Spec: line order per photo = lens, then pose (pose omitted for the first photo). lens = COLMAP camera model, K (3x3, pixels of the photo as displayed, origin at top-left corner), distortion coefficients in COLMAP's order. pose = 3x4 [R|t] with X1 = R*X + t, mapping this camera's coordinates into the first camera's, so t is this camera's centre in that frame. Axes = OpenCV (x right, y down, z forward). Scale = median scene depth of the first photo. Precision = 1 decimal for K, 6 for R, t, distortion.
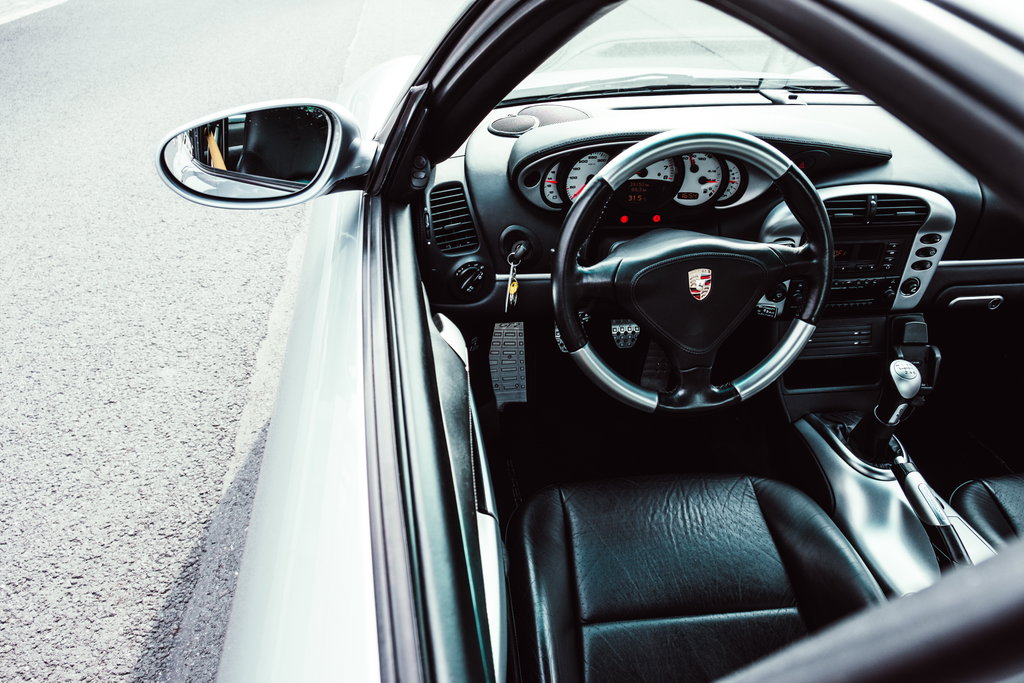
lens RADIAL K [[830.2, 0, 485.6], [0, 830.2, 337.0], [0, 0, 1]] dist [-0.019317, -0.010457]
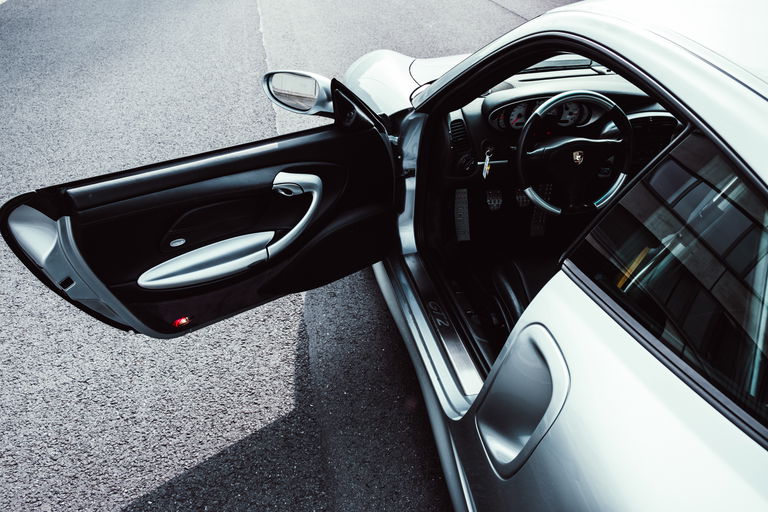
lens RADIAL K [[667.7, 0, 381.0], [0, 667.7, 255.2], [0, 0, 1]] dist [0.014786, -0.003126]
pose [[0.997742, -0.049657, 0.045230, -0.327972], [0.049484, 0.998763, 0.004936, 0.143832], [-0.045419, -0.002686, 0.998964, -0.709938]]
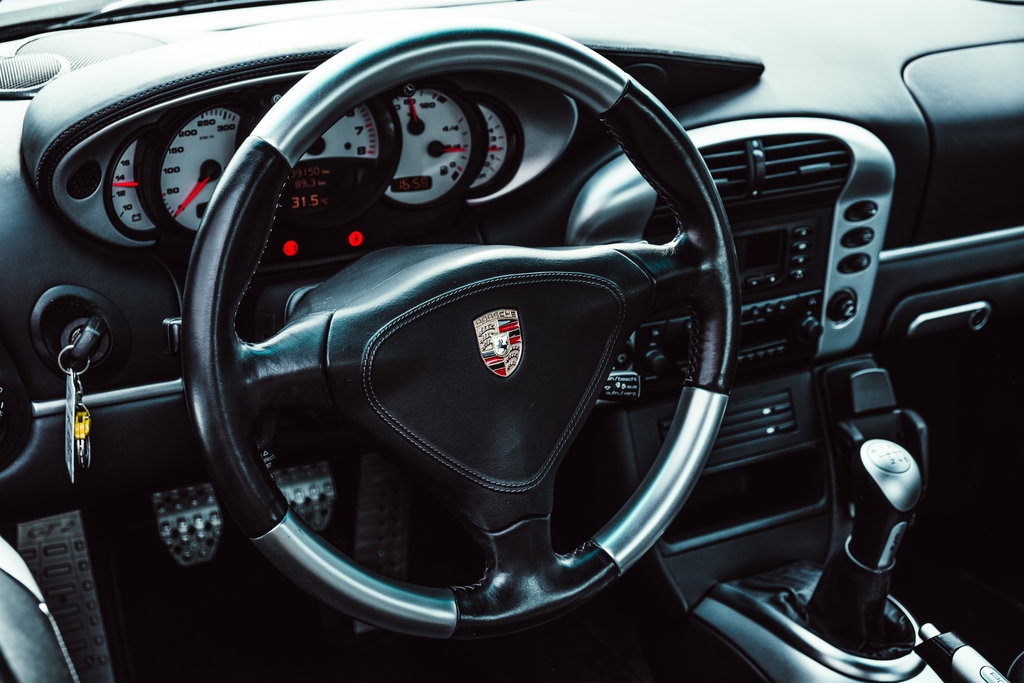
lens RADIAL K [[1652.7, 0, 513.6], [0, 1652.7, 343.9], [0, 0, 1]] dist [0.040112, 0.000000]
pose [[0.926127, -0.144314, 0.348513, -0.052433], [0.185611, 0.978677, -0.087981, 0.017364], [-0.328385, 0.146169, 0.933166, 0.099265]]
